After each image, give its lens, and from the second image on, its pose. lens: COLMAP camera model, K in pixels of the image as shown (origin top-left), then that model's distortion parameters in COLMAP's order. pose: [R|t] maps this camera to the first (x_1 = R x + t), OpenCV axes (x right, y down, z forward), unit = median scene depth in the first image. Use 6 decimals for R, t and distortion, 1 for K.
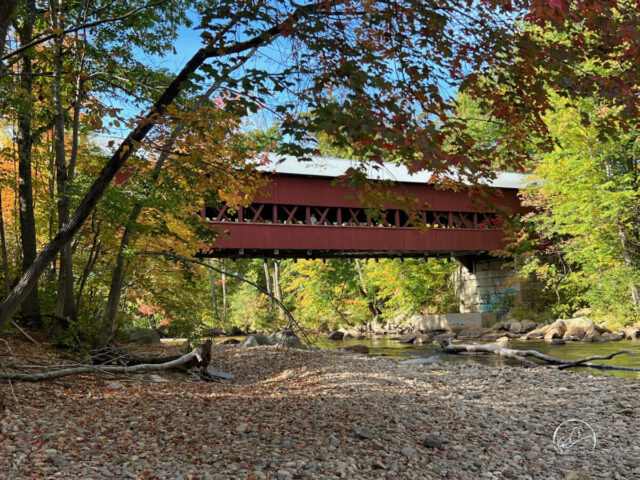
lens RADIAL K [[785.7, 0, 319.7], [0, 785.7, 241.1], [0, 0, 1]] dist [0.081924, 0.000000]
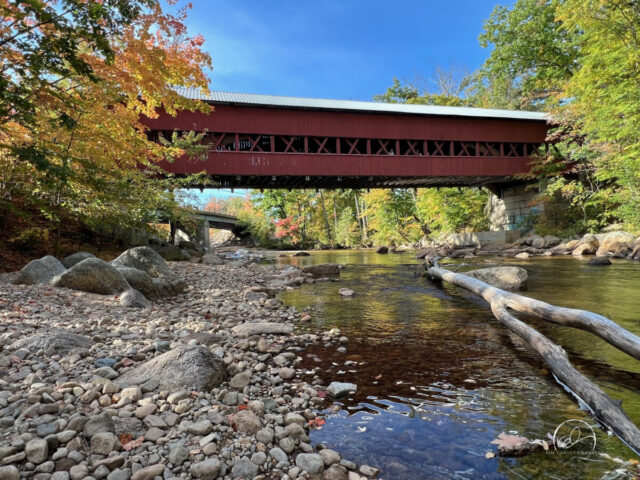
lens RADIAL K [[387.3, 0, 321.6], [0, 387.3, 237.4], [0, 0, 1]] dist [0.001680, 0.001702]
pose [[0.963178, -0.006667, -0.268782, 0.103046], [0.031553, 0.995588, 0.088373, 0.045029], [0.267006, -0.093600, 0.959139, 0.407842]]
